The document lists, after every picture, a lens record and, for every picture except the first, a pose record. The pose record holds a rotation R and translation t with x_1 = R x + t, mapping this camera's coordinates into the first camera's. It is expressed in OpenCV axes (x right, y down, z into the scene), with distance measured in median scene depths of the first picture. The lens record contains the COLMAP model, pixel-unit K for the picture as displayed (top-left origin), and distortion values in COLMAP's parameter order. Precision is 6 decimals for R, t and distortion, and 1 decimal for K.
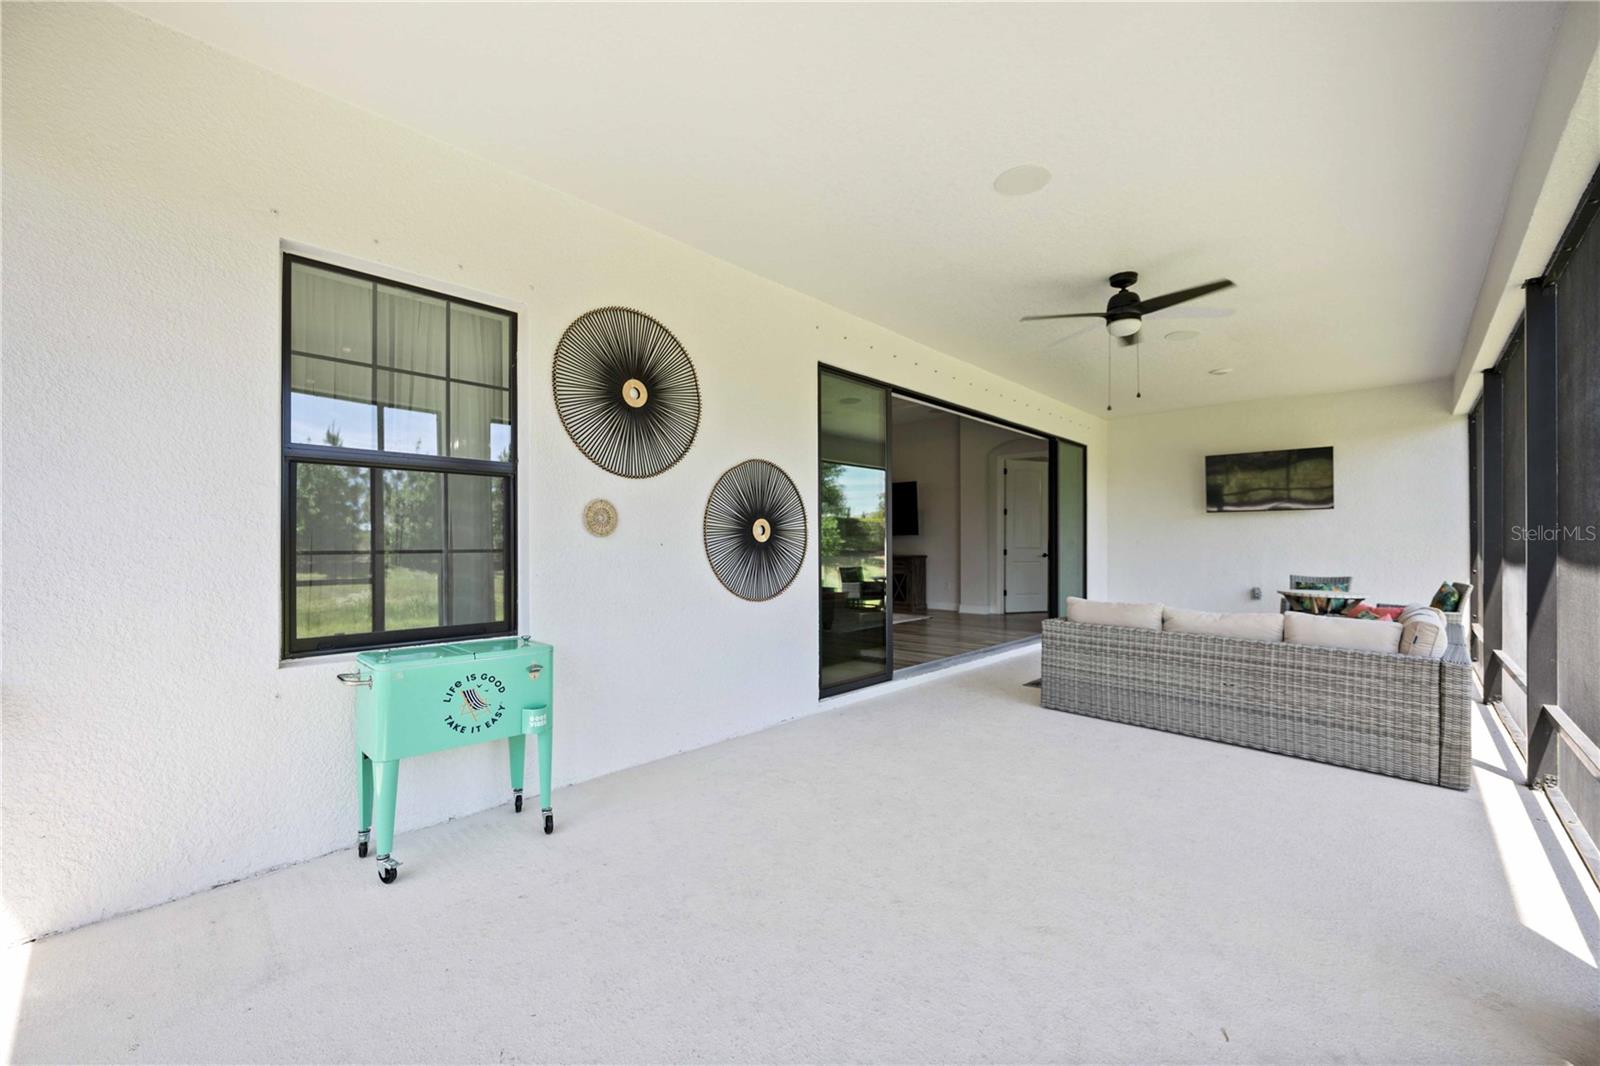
lens RADIAL K [[659.4, 0, 796.0], [0, 659.4, 541.0], [0, 0, 1]] dist [0.000083, -0.000067]
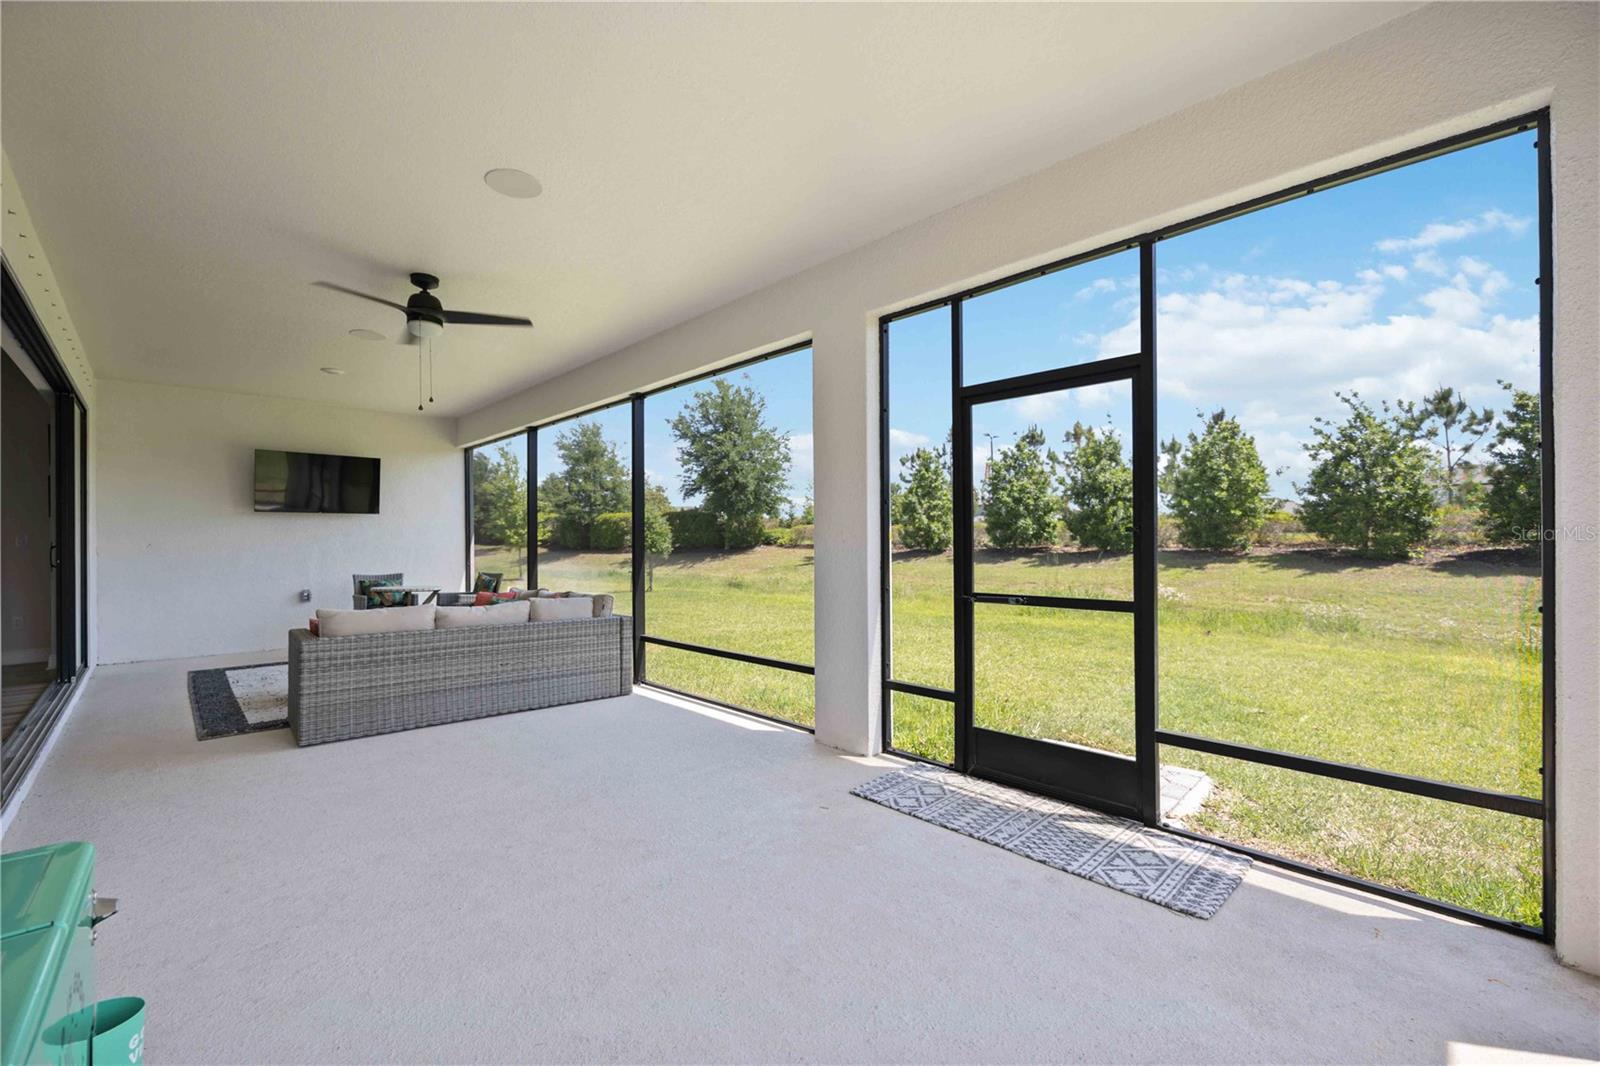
lens RADIAL K [[659.4, 0, 796.0], [0, 659.4, 541.0], [0, 0, 1]] dist [0.000083, -0.000067]
pose [[0.056207, -0.002686, 0.998416, -0.446863], [0.005285, 0.999983, 0.002393, -0.002637], [-0.998405, 0.005142, 0.056220, 0.372688]]
